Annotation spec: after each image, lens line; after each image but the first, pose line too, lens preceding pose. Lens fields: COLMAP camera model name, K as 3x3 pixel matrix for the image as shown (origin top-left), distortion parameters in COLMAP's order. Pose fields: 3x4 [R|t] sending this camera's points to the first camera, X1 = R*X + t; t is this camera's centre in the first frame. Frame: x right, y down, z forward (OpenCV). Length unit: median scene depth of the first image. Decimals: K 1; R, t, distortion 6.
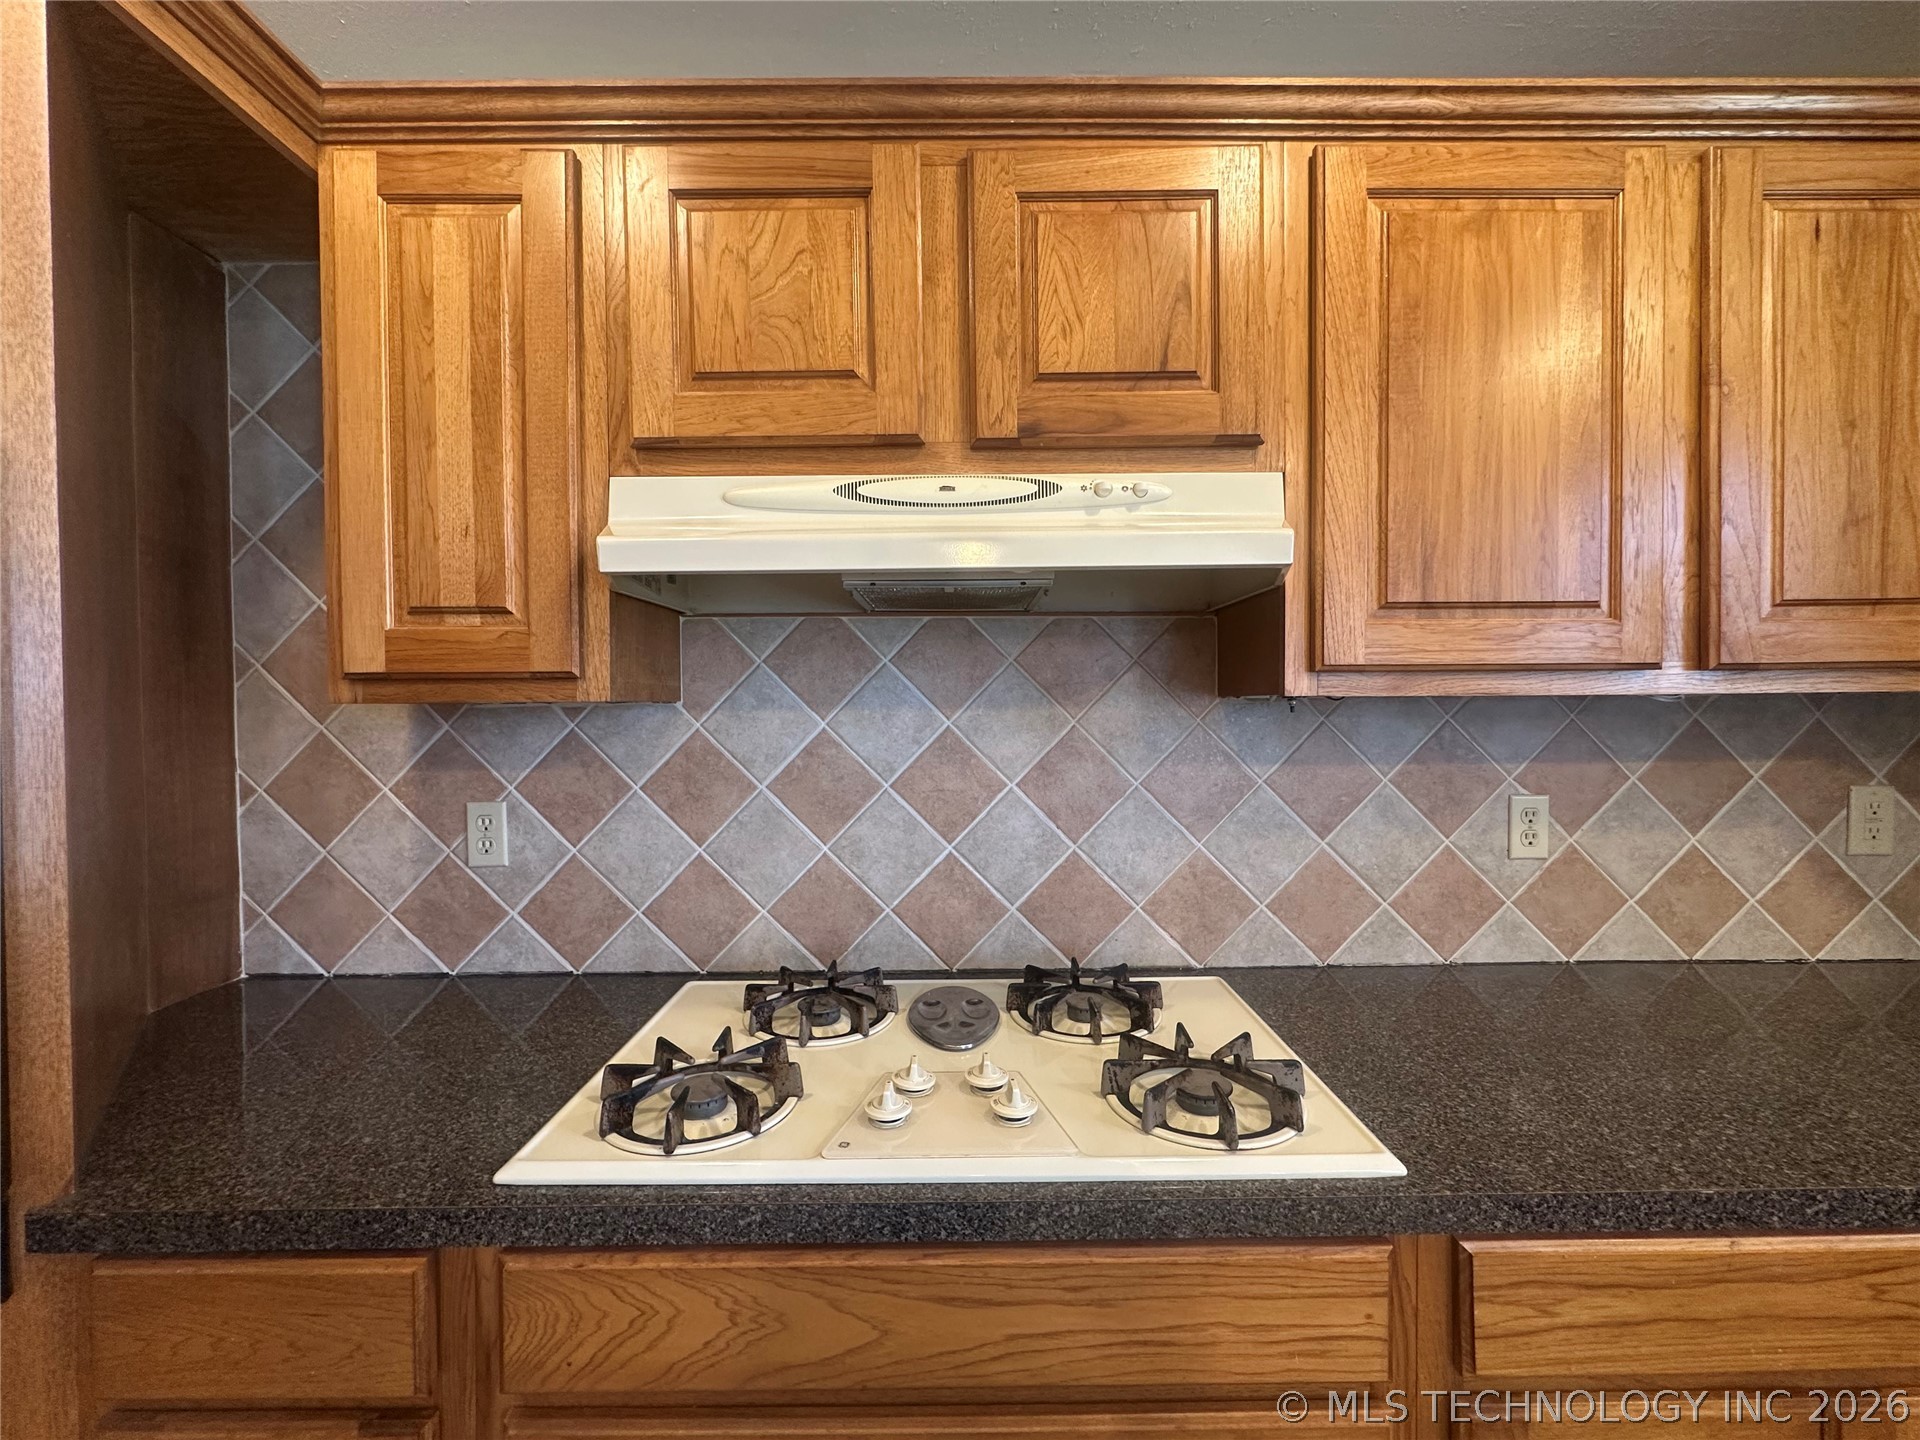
lens RADIAL K [[767.1, 0, 960.0], [0, 767.1, 720.0], [0, 0, 1]] dist [-0.003344, 0.000126]
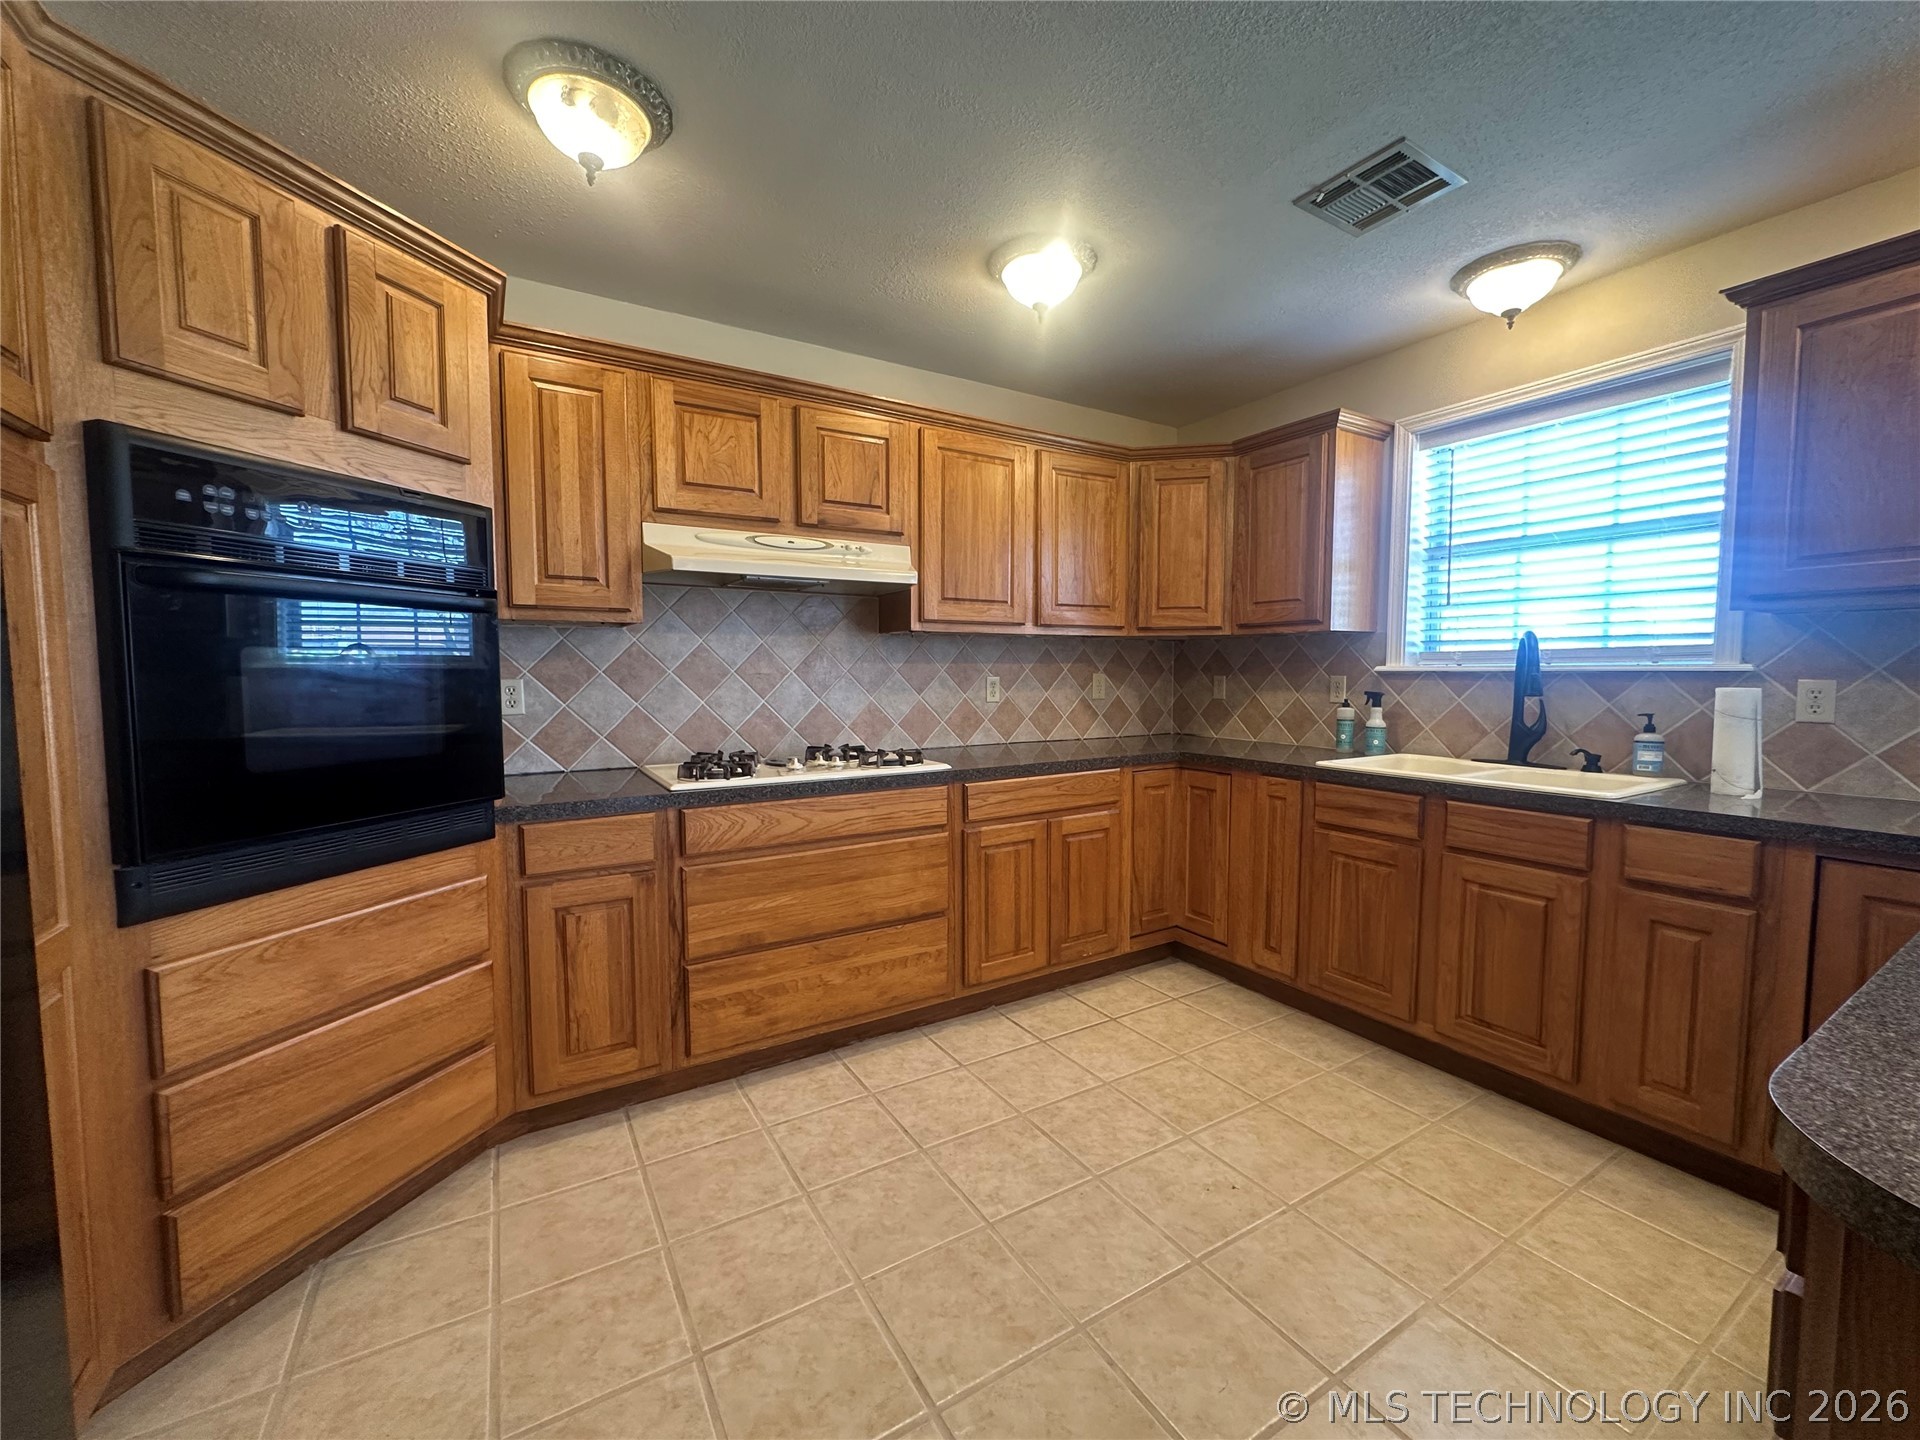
lens RADIAL K [[767.1, 0, 960.0], [0, 767.1, 720.0], [0, 0, 1]] dist [-0.003344, 0.000126]
pose [[0.857436, -0.027248, 0.513869, -0.819195], [0.003811, 0.998906, 0.046608, 0.158291], [-0.514577, -0.038005, 0.856602, -1.403173]]
